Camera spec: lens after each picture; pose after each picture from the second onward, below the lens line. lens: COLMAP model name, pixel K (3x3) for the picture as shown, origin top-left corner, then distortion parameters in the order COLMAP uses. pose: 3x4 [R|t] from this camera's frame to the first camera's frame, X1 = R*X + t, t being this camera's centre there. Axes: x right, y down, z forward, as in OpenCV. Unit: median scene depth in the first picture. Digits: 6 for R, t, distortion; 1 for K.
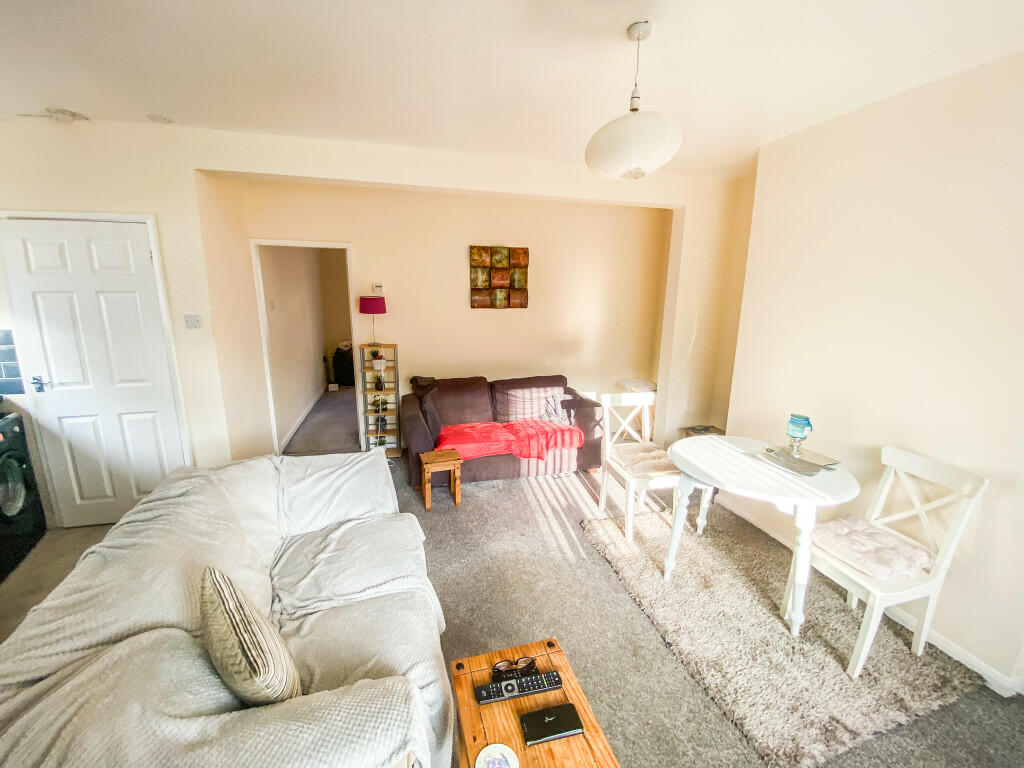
lens RADIAL K [[417.2, 0, 512.5], [0, 417.2, 382.0], [0, 0, 1]] dist [0.025413, -0.021286]
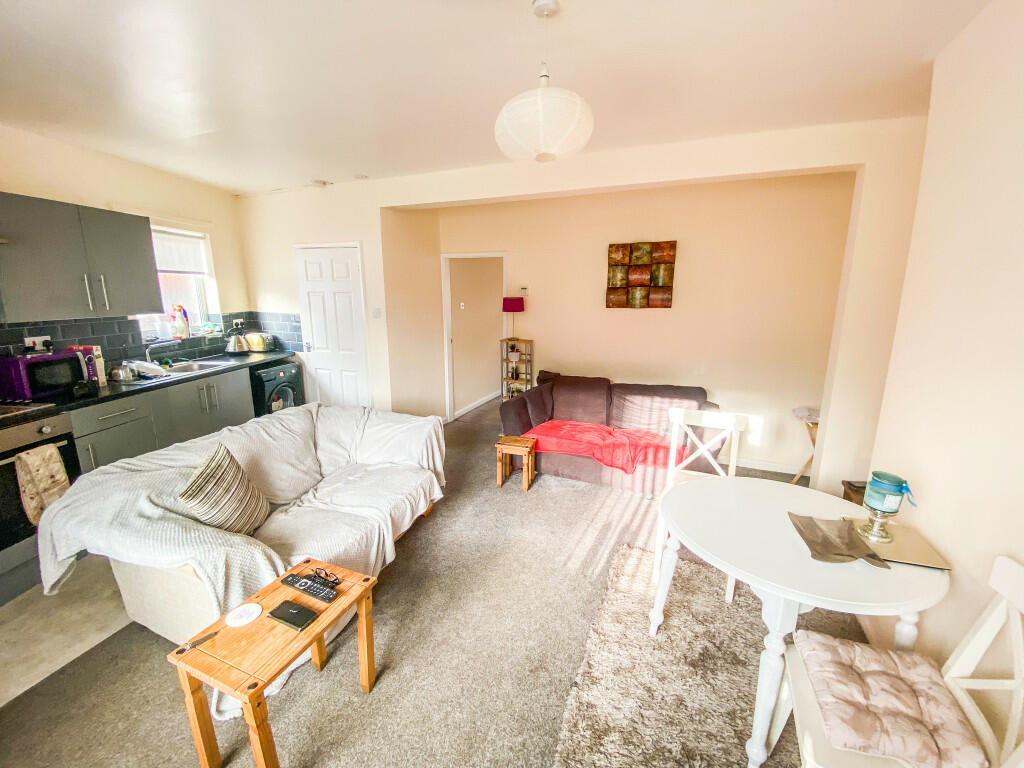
lens RADIAL K [[420.4, 0, 512.0], [0, 420.4, 384.0], [0, 0, 1]] dist [0.030696, -0.023016]
pose [[0.784921, 0.118727, -0.608114, 0.520961], [-0.125643, 0.991578, 0.031421, -0.003775], [0.606723, 0.051743, 0.793228, 0.135202]]
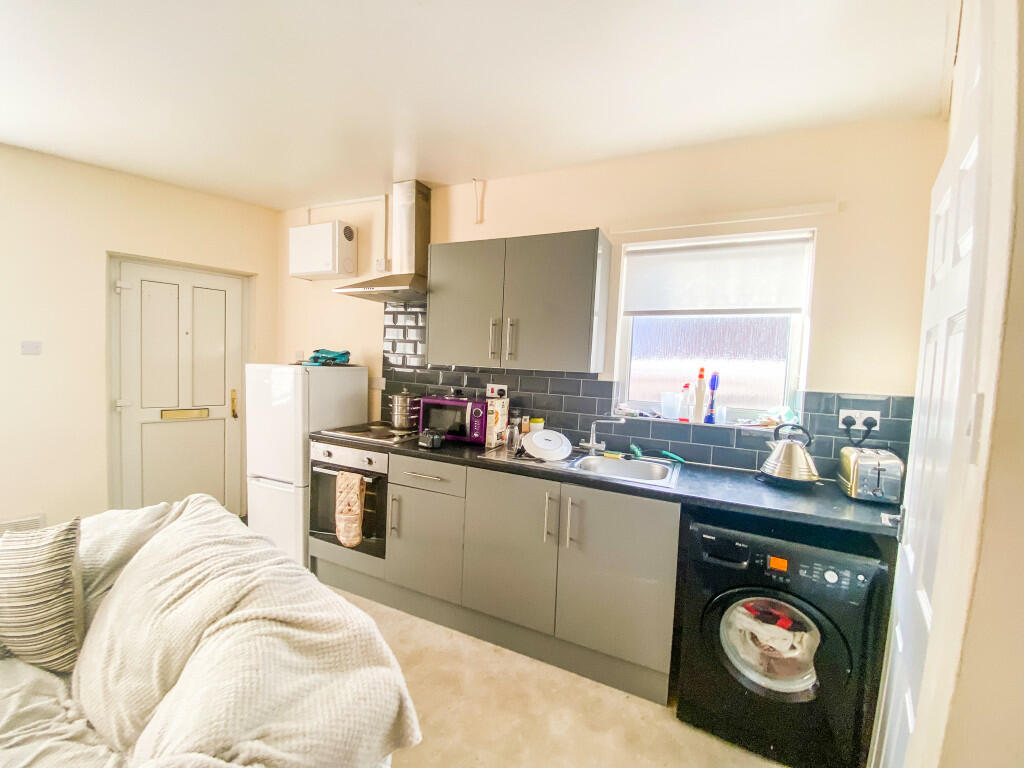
lens RADIAL K [[417.2, 0, 512.5], [0, 417.2, 382.0], [0, 0, 1]] dist [0.025413, -0.021286]
pose [[-0.852024, -0.023495, -0.522975, -0.473828], [-0.165712, 0.959726, 0.226861, -0.169887], [0.496583, 0.279954, -0.821603, 1.029575]]
